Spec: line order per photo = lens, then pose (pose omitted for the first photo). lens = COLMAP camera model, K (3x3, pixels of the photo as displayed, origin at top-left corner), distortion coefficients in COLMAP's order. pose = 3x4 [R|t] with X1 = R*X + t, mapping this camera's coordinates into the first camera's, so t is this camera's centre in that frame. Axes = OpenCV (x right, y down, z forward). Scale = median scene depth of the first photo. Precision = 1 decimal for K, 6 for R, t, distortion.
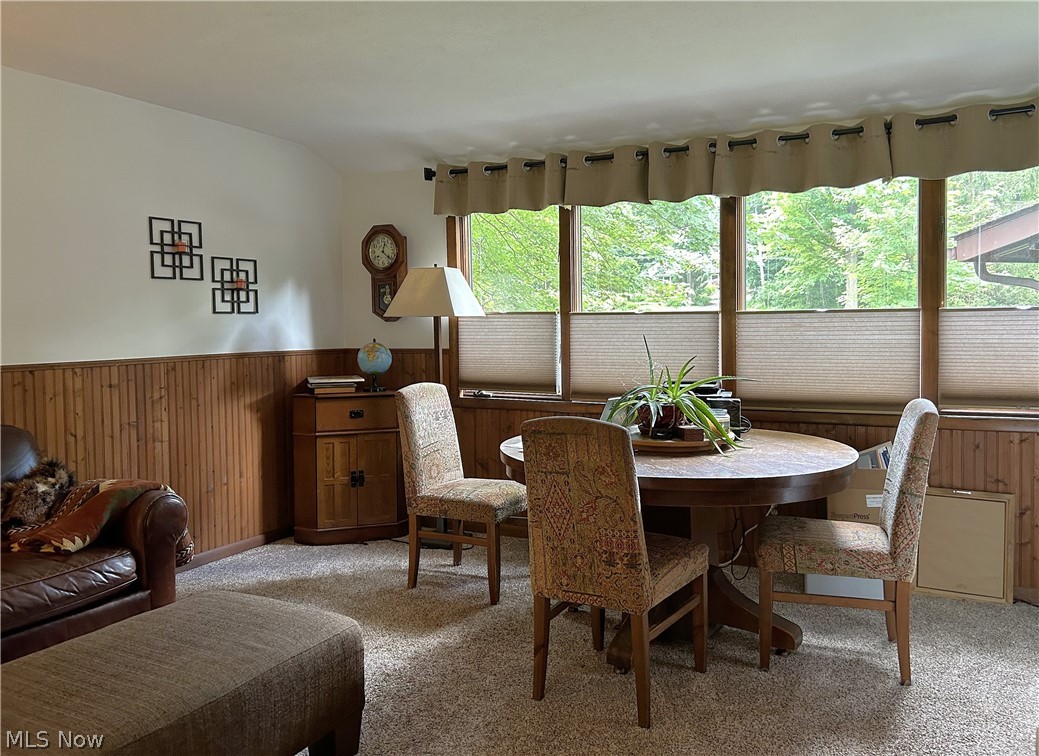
lens RADIAL K [[834.4, 0, 524.8], [0, 834.4, 372.6], [0, 0, 1]] dist [0.079356, 0.001749]
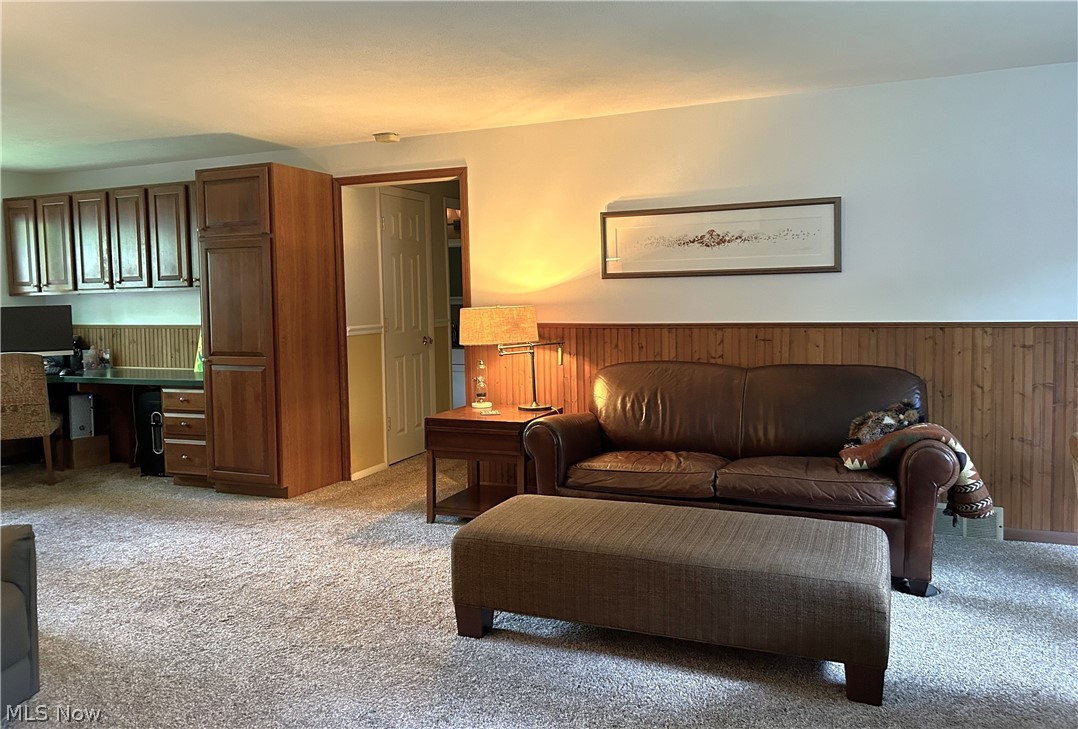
lens RADIAL K [[813.6, 0, 521.1], [0, 813.6, 335.0], [0, 0, 1]] dist [0.063114, -0.037600]
pose [[0.103493, 0.070389, -0.992136, 0.448339], [-0.043792, 0.996848, 0.066155, -0.037302], [0.993666, 0.036601, 0.106249, 0.258322]]
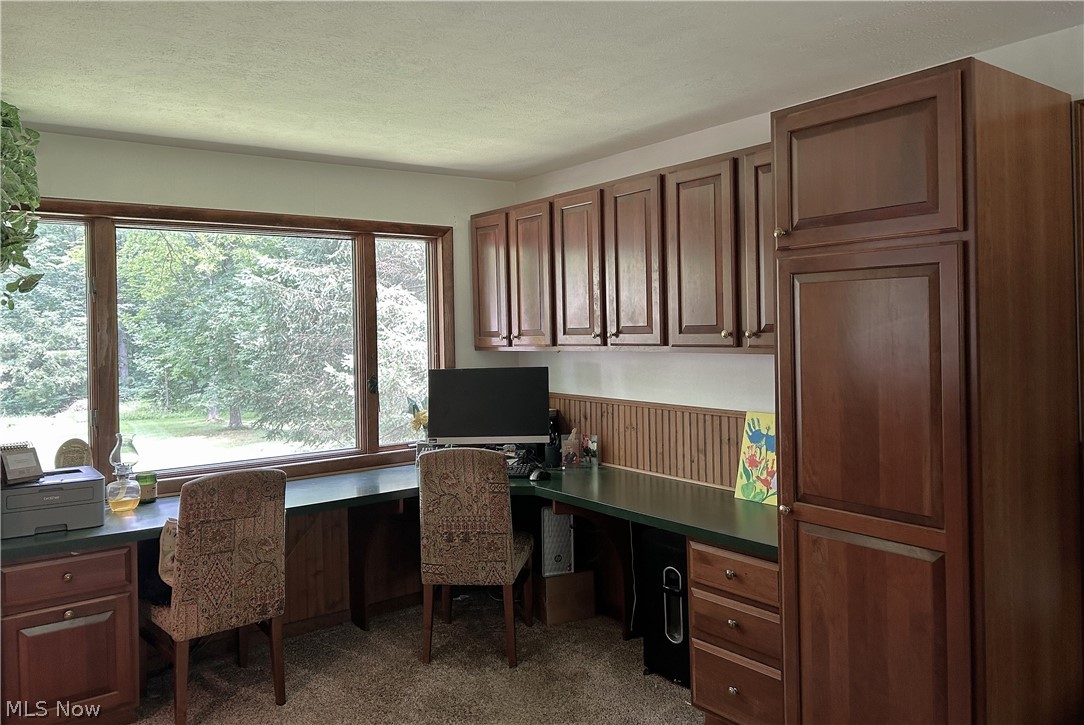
lens RADIAL K [[818.1, 0, 528.5], [0, 818.1, 326.1], [0, 0, 1]] dist [0.063114, -0.037600]
pose [[-0.413858, 0.024289, -0.910018, -0.260363], [-0.029452, 0.998763, 0.040052, -0.045096], [0.909865, 0.043378, -0.412631, -0.027800]]
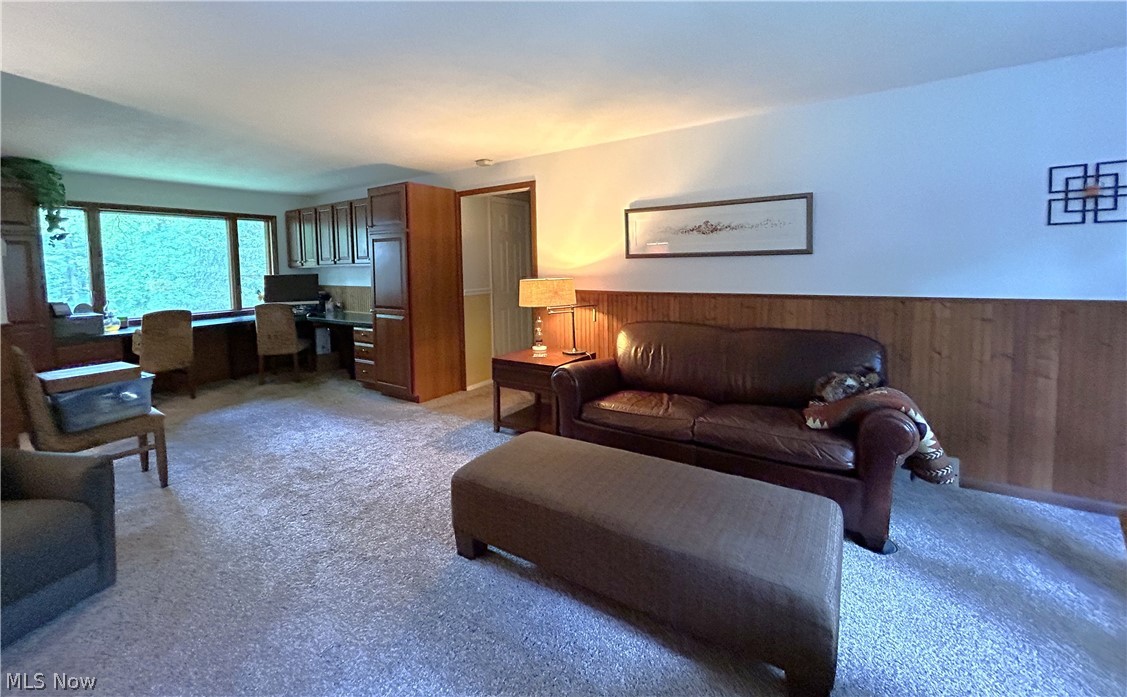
lens RADIAL K [[456.4, 0, 551.6], [0, 456.4, 289.5], [0, 0, 1]] dist [0.008487, 0.001767]
pose [[-0.074997, 0.076564, -0.994240, 0.191810], [-0.041801, 0.995930, 0.079847, -0.050739], [0.996307, 0.047548, -0.071491, 0.420548]]
